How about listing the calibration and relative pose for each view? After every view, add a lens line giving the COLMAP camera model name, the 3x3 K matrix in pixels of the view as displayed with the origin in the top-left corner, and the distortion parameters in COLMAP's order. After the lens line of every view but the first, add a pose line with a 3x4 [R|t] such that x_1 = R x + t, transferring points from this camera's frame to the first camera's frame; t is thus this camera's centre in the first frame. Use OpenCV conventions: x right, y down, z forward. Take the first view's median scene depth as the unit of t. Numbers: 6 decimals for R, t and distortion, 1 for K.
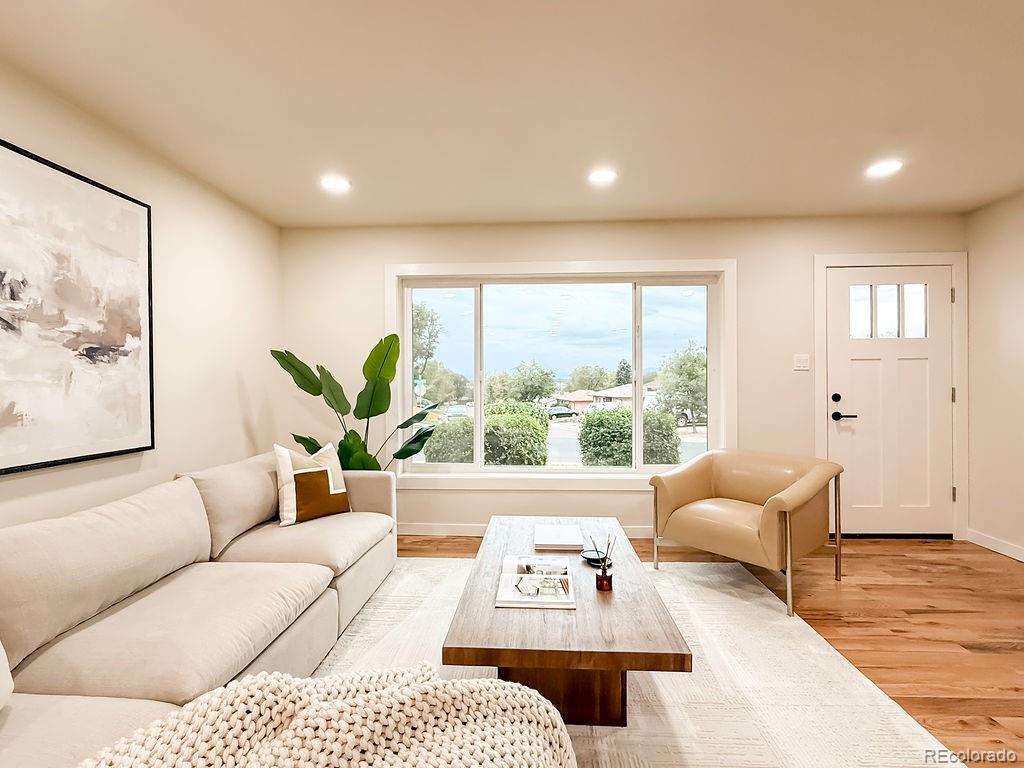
lens RADIAL K [[476.1, 0, 515.1], [0, 476.1, 384.5], [0, 0, 1]] dist [0.003308, -0.000988]
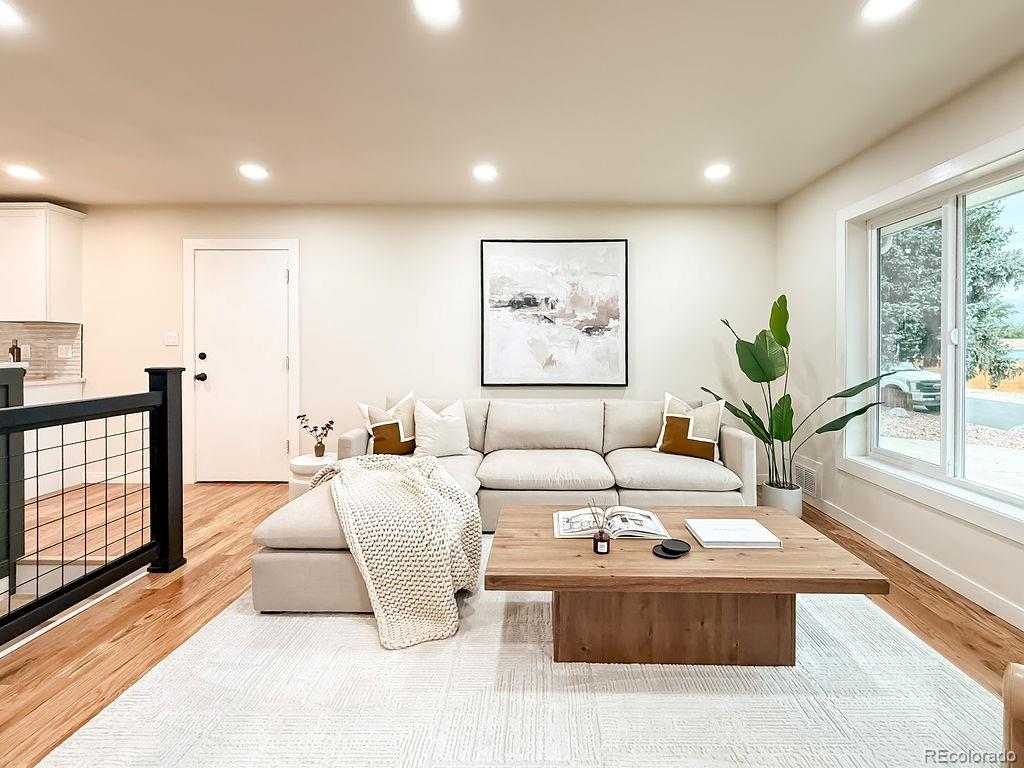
lens RADIAL K [[476.1, 0, 540.7], [0, 476.1, 350.3], [0, 0, 1]] dist [0.003308, -0.000988]
pose [[0.028975, 0.010868, -0.999521, 0.929710], [-0.004904, 0.999930, 0.010731, -0.005990], [0.999568, 0.004591, 0.029026, 0.688384]]
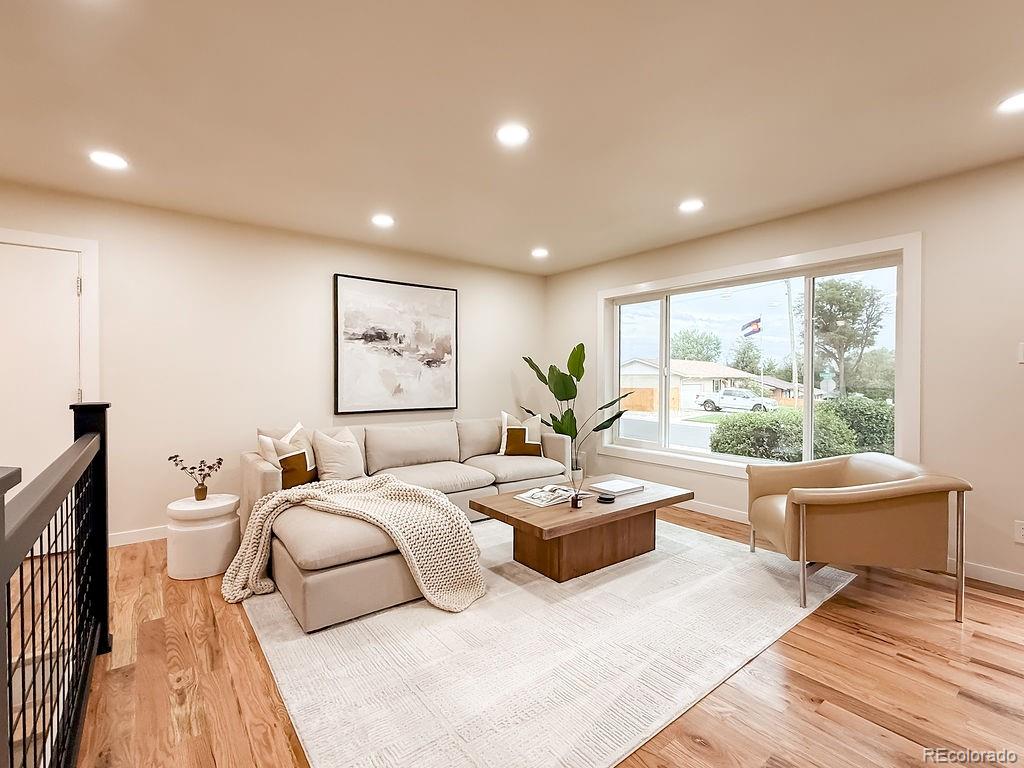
lens RADIAL K [[476.1, 0, 501.3], [0, 476.1, 380.5], [0, 0, 1]] dist [0.003308, -0.000988]
pose [[0.636583, 0.012694, -0.771103, 0.979821], [-0.007741, 0.999919, 0.010070, -0.007919], [0.771169, -0.000441, 0.636630, -0.158110]]
